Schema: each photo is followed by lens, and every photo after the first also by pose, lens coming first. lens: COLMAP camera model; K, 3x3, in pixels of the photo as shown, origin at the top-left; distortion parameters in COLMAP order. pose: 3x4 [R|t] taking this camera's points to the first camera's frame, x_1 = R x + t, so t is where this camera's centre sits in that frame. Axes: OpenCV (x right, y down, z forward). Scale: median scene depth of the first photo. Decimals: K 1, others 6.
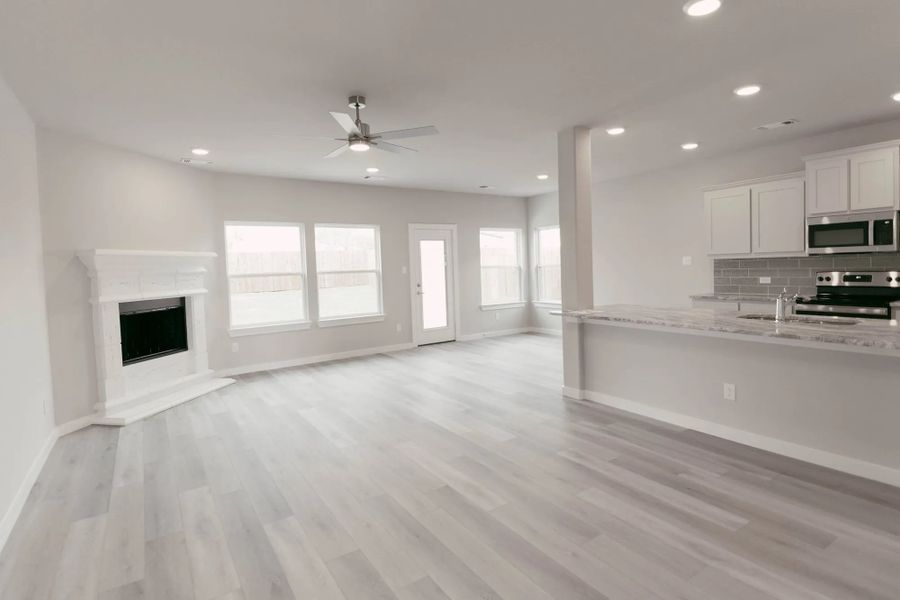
lens RADIAL K [[455.5, 0, 451.6], [0, 455.5, 287.3], [0, 0, 1]] dist [0.020335, -0.023333]
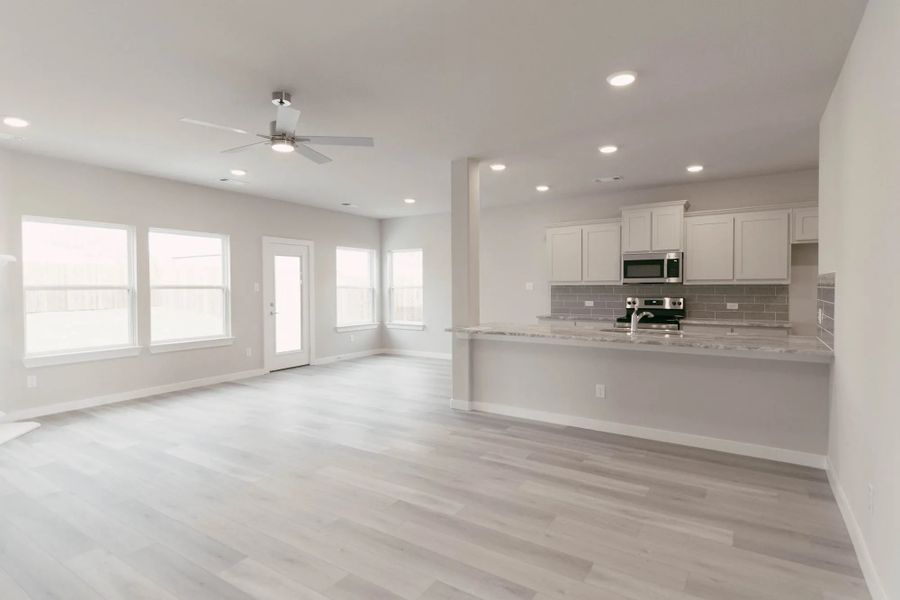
lens RADIAL K [[463.9, 0, 450.0], [0, 463.9, 300.0], [0, 0, 1]] dist [0.002145, -0.000324]
pose [[0.916718, 0.018575, 0.399103, -0.196337], [-0.007731, 0.999556, -0.028762, 0.017093], [-0.399460, 0.023281, 0.916455, 0.013990]]
